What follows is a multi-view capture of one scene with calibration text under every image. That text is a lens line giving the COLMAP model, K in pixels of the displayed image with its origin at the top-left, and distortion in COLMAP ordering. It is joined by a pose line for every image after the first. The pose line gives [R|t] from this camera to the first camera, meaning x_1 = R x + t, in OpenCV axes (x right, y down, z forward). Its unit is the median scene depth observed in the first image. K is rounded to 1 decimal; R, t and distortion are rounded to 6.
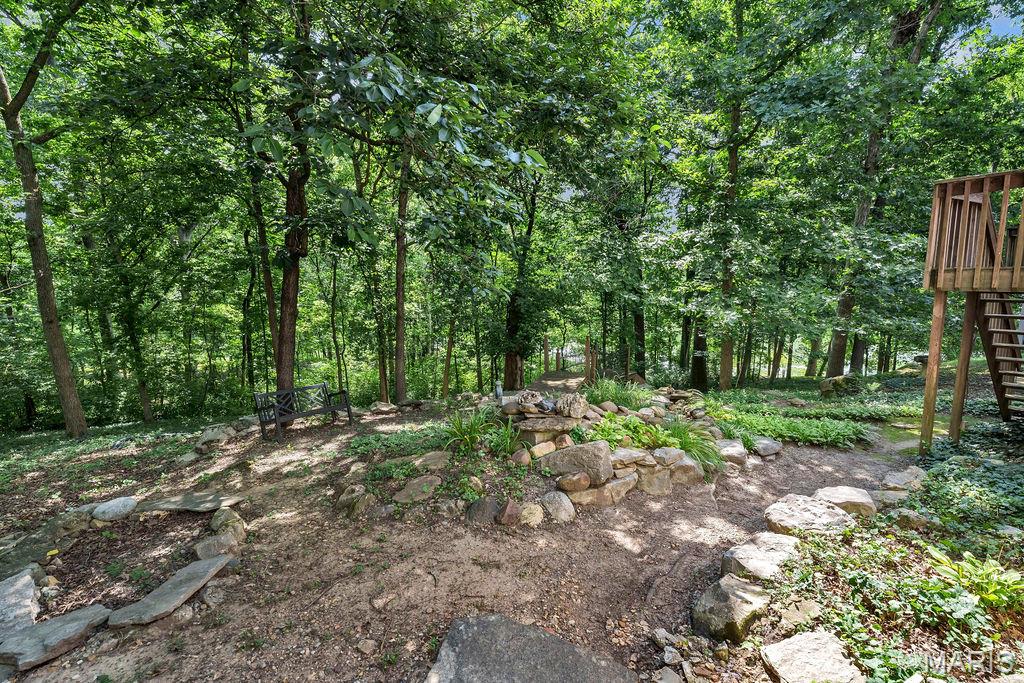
lens RADIAL K [[480.9, 0, 513.1], [0, 480.9, 328.2], [0, 0, 1]] dist [-0.001375, -0.000189]
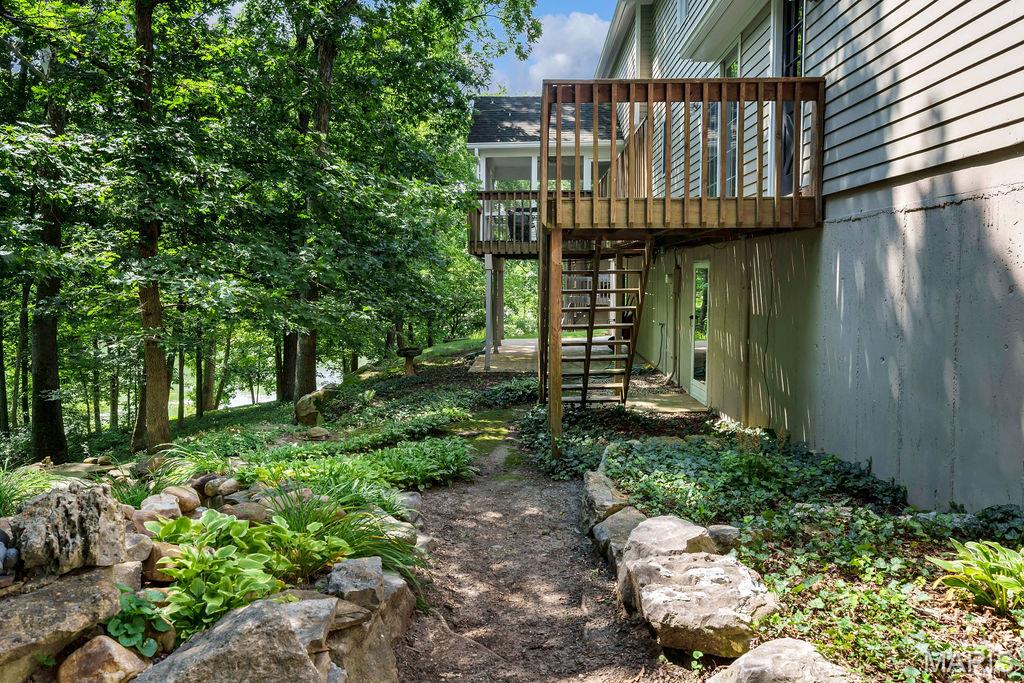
lens RADIAL K [[712.4, 0, 512.1], [0, 712.4, 321.9], [0, 0, 1]] dist [-0.001920, 0.007813]
pose [[0.495318, -0.045619, 0.867513, -0.071334], [0.092275, 0.995733, -0.000325, 0.039412], [-0.863797, 0.080211, 0.497414, 0.353407]]
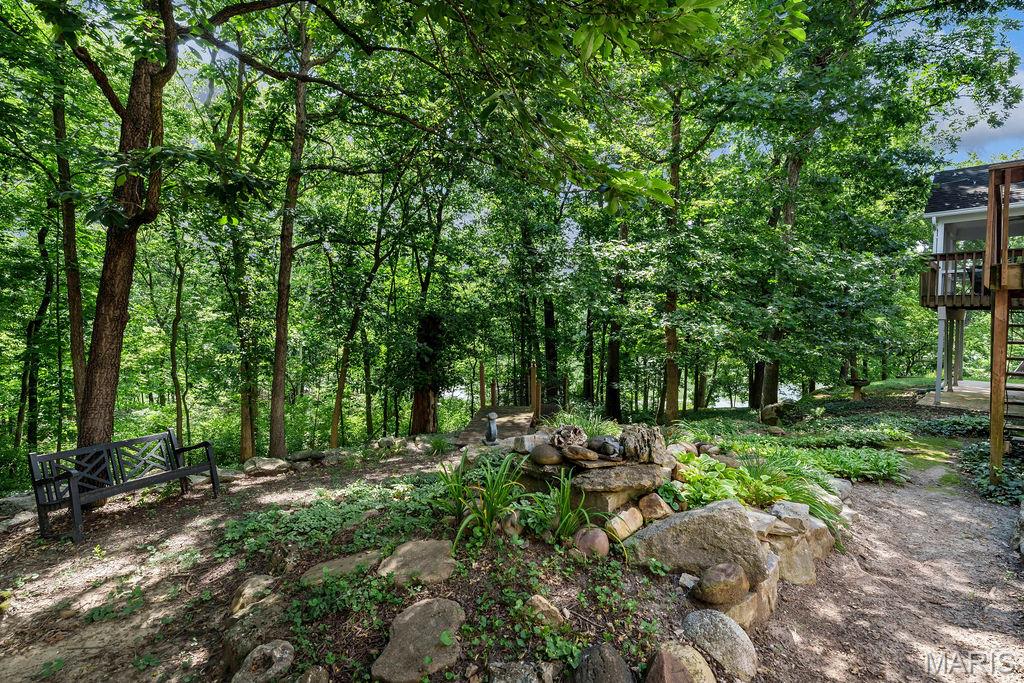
lens RADIAL K [[481.0, 0, 513.2], [0, 481.0, 321.2], [0, 0, 1]] dist [0.001801, -0.000916]
pose [[0.962962, 0.018231, 0.269020, -0.137629], [0.009398, 0.994836, -0.101059, 0.039926], [-0.269474, 0.099844, 0.957818, 0.273450]]
